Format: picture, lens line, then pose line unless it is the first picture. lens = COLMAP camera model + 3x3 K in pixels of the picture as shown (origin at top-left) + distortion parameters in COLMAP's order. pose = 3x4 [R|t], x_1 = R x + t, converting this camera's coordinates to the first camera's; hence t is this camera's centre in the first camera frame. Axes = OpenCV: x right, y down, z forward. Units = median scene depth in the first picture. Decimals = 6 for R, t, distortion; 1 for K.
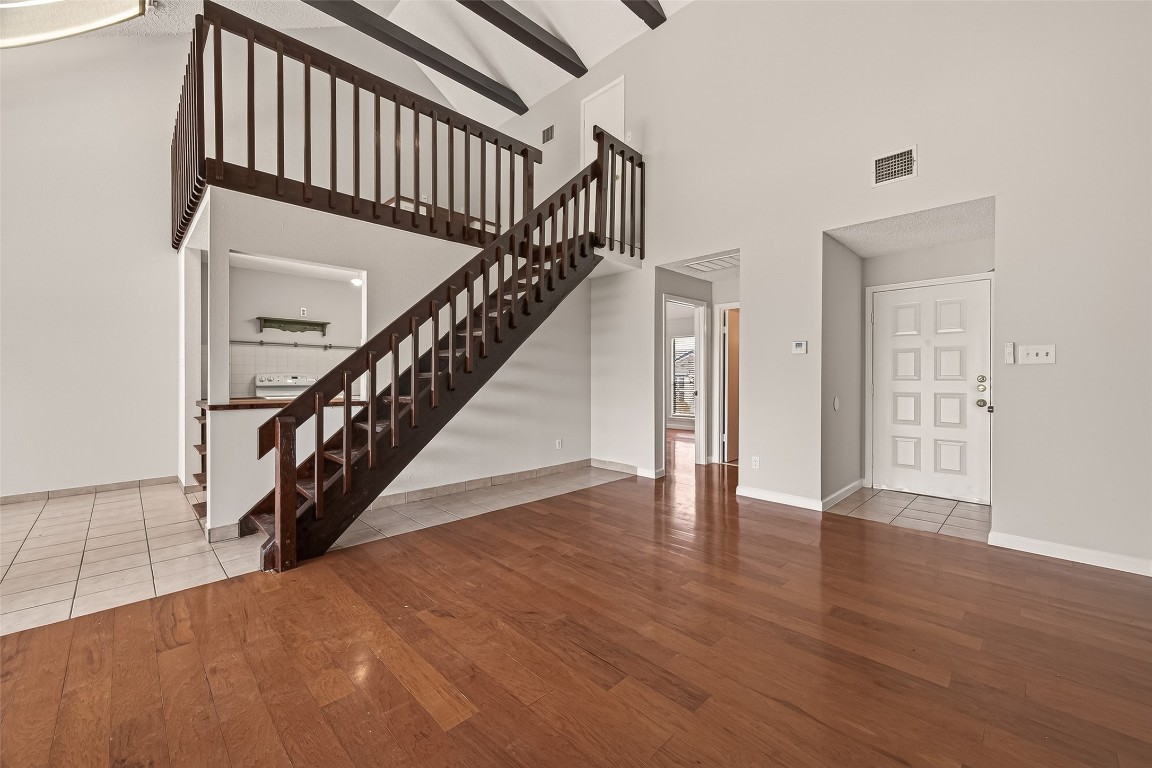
lens RADIAL K [[450.3, 0, 578.2], [0, 450.3, 378.0], [0, 0, 1]] dist [-0.000066, -0.000245]
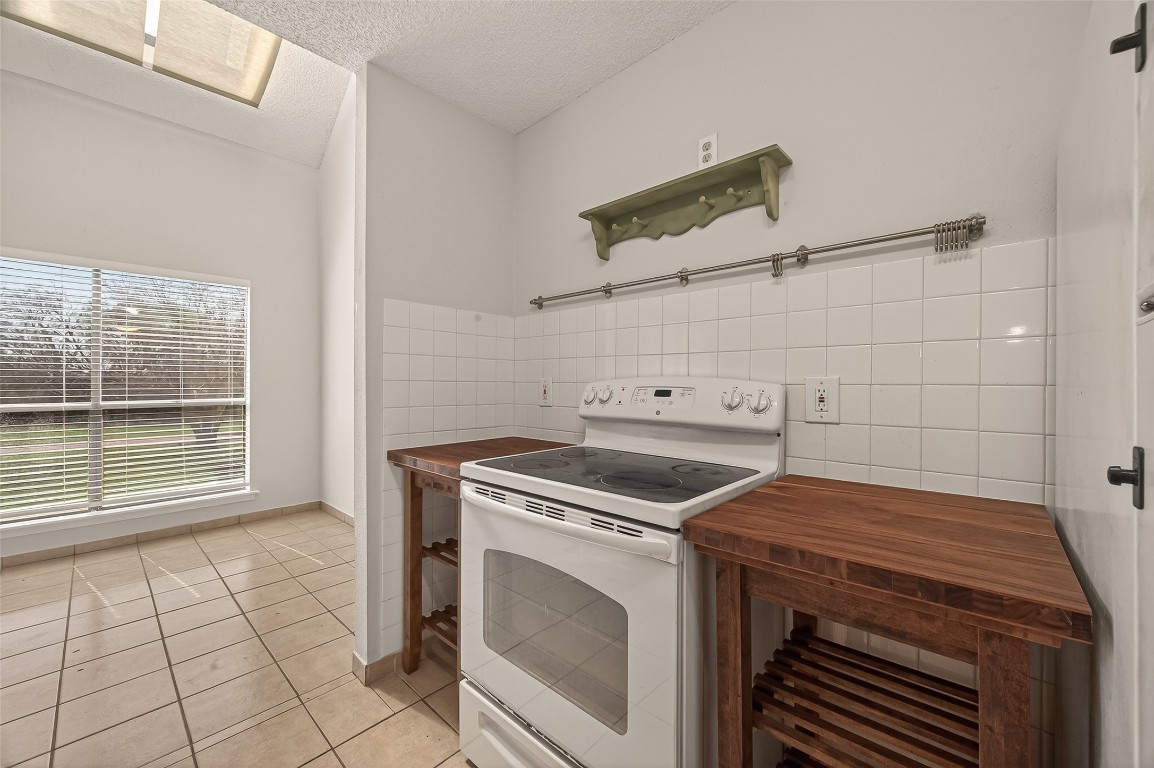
lens RADIAL K [[451.1, 0, 579.4], [0, 451.1, 384.0], [0, 0, 1]] dist [-0.000066, -0.000245]
pose [[0.040026, -0.000112, -0.999199, -0.349191], [-0.011654, 0.999932, -0.000579, -0.006391], [0.999131, 0.011668, 0.040022, 0.924392]]
